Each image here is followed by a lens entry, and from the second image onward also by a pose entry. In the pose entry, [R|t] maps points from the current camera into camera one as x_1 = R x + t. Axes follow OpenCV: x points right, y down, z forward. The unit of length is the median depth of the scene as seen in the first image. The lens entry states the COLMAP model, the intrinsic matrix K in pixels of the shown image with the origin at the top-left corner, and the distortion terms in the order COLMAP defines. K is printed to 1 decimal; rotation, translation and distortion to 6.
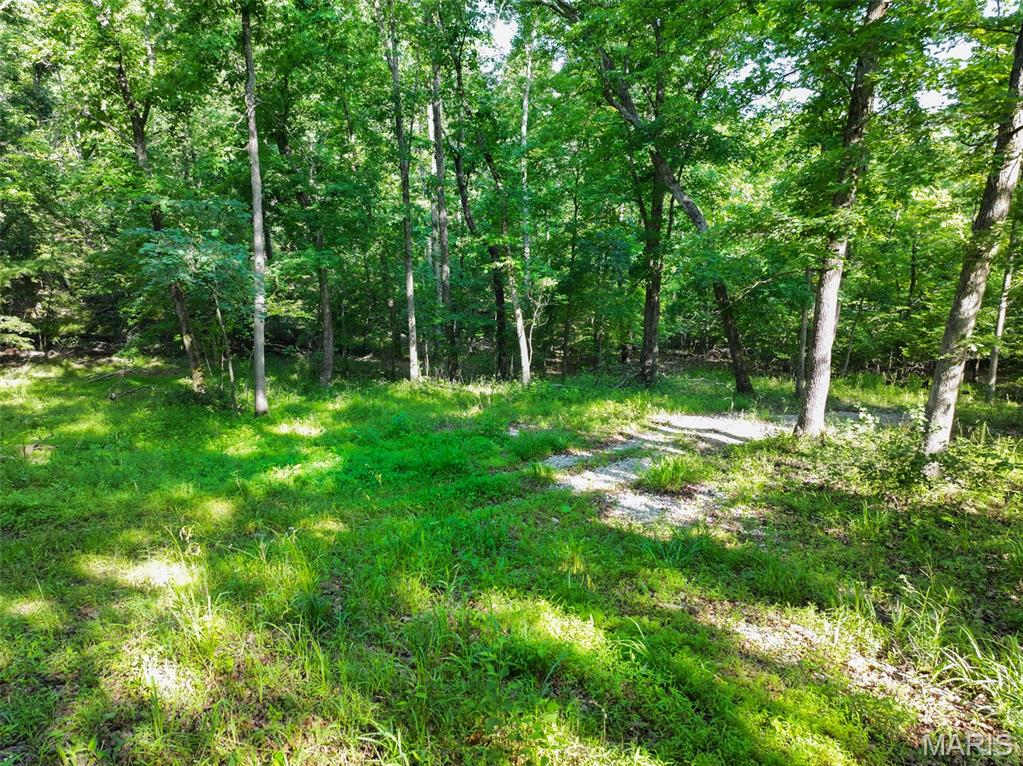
lens RADIAL K [[715.9, 0, 513.6], [0, 715.9, 384.8], [0, 0, 1]] dist [0.000368, 0.013952]
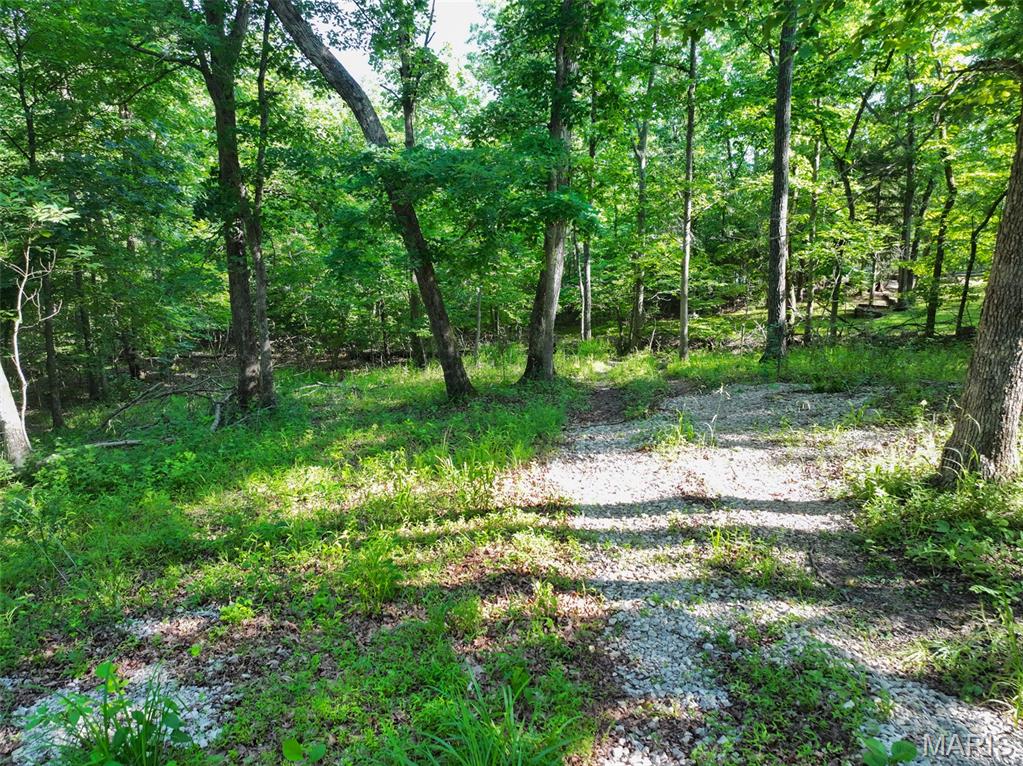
lens RADIAL K [[715.9, 0, 514.0], [0, 715.9, 385.4], [0, 0, 1]] dist [0.000368, 0.013952]
pose [[0.741295, -0.158030, 0.652310, -0.057818], [0.151340, 0.986213, 0.066937, -0.043157], [-0.653894, 0.049100, 0.754991, 0.708702]]
